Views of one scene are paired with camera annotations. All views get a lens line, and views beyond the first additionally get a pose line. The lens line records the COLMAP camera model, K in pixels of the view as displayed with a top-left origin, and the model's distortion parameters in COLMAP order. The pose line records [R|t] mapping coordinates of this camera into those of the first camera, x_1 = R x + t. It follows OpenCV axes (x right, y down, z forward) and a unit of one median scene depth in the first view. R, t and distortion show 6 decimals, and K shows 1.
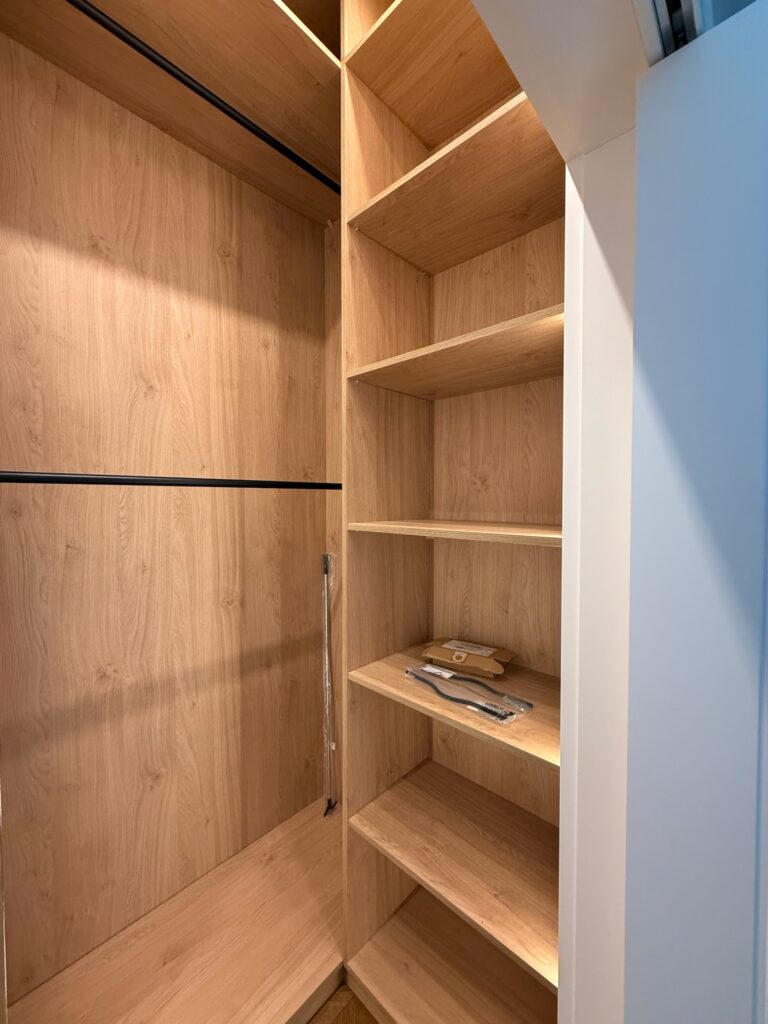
lens RADIAL K [[406.3, 0, 385.1], [0, 406.3, 514.8], [0, 0, 1]] dist [0.000772, -0.000708]
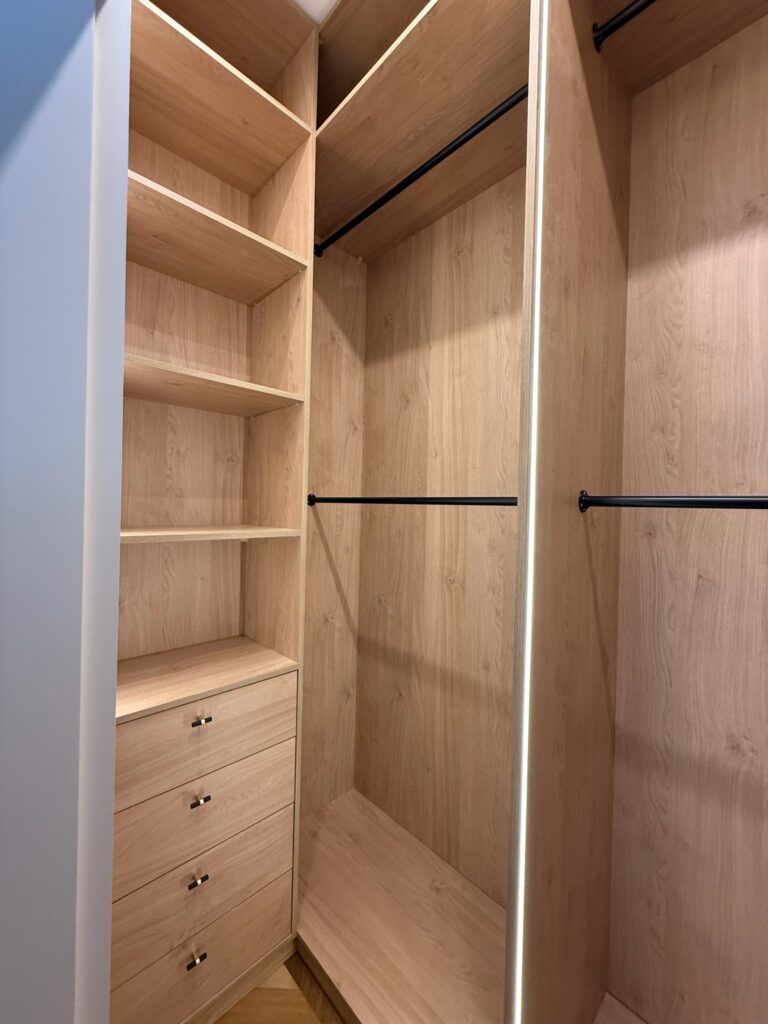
lens RADIAL K [[406.3, 0, 384.6], [0, 406.3, 515.8], [0, 0, 1]] dist [0.000772, -0.000708]
pose [[0.244995, 0.009321, -0.969480, -0.089767], [-0.053760, 0.998546, -0.003986, -0.014137], [0.968033, 0.053095, 0.245139, 0.108955]]
